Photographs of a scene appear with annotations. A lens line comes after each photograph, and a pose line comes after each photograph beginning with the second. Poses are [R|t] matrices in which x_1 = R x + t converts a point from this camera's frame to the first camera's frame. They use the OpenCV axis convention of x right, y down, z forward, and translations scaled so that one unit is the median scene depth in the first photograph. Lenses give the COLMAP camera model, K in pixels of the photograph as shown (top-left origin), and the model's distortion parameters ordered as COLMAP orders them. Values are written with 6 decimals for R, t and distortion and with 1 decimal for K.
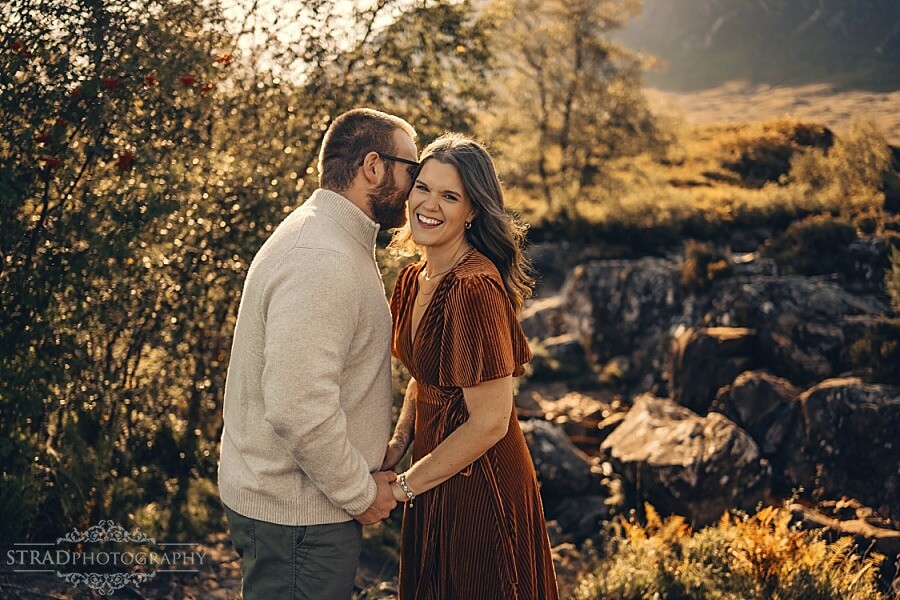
lens RADIAL K [[917.2, 0, 450.0], [0, 917.2, 300.0], [0, 0, 1]] dist [-0.108743, 0.045301]
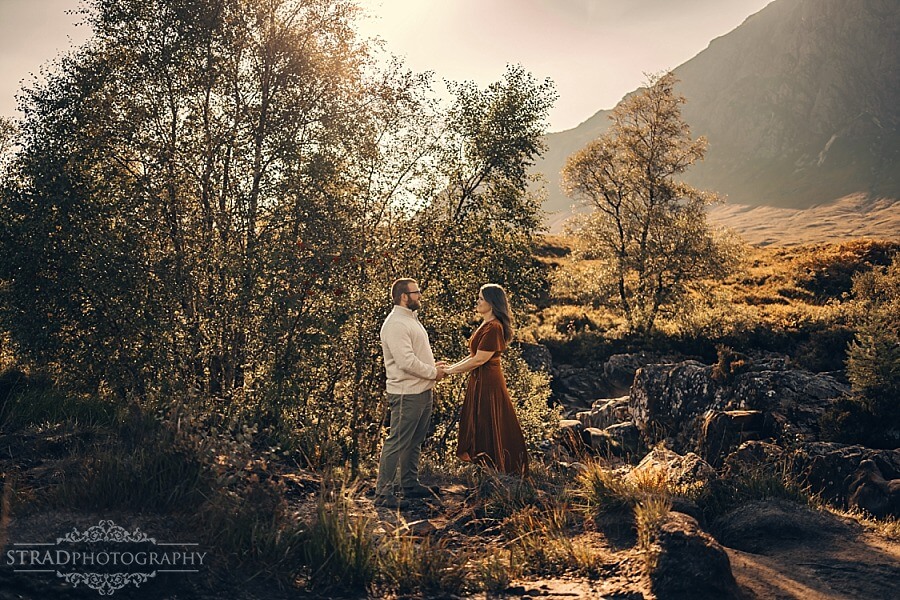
lens RADIAL K [[917.2, 0, 450.0], [0, 917.2, 300.0], [0, 0, 1]] dist [-0.108743, 0.045301]
pose [[0.992118, -0.011121, -0.124814, 0.030112], [-0.005440, 0.991292, -0.131569, 0.025923], [0.125190, 0.131211, 0.983418, -0.187577]]
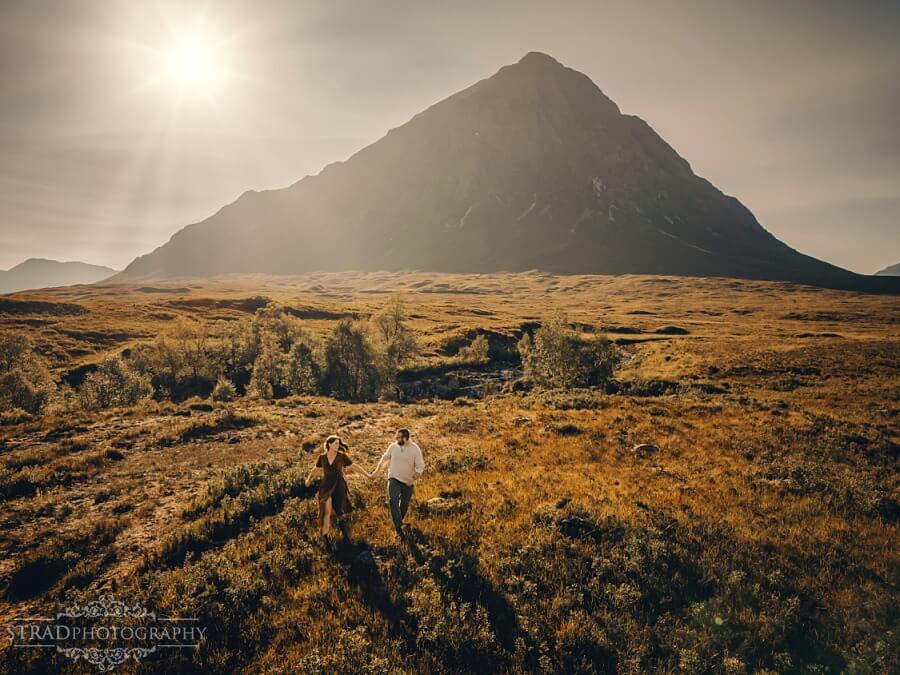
lens RADIAL K [[686.5, 0, 450.0], [0, 686.5, 337.5], [0, 0, 1]] dist [0.000093, -0.000003]
pose [[0.969429, -0.016610, 0.244809, -0.344746], [0.040472, 0.994865, -0.092767, 0.046004], [-0.242011, 0.099839, 0.965123, -1.820699]]
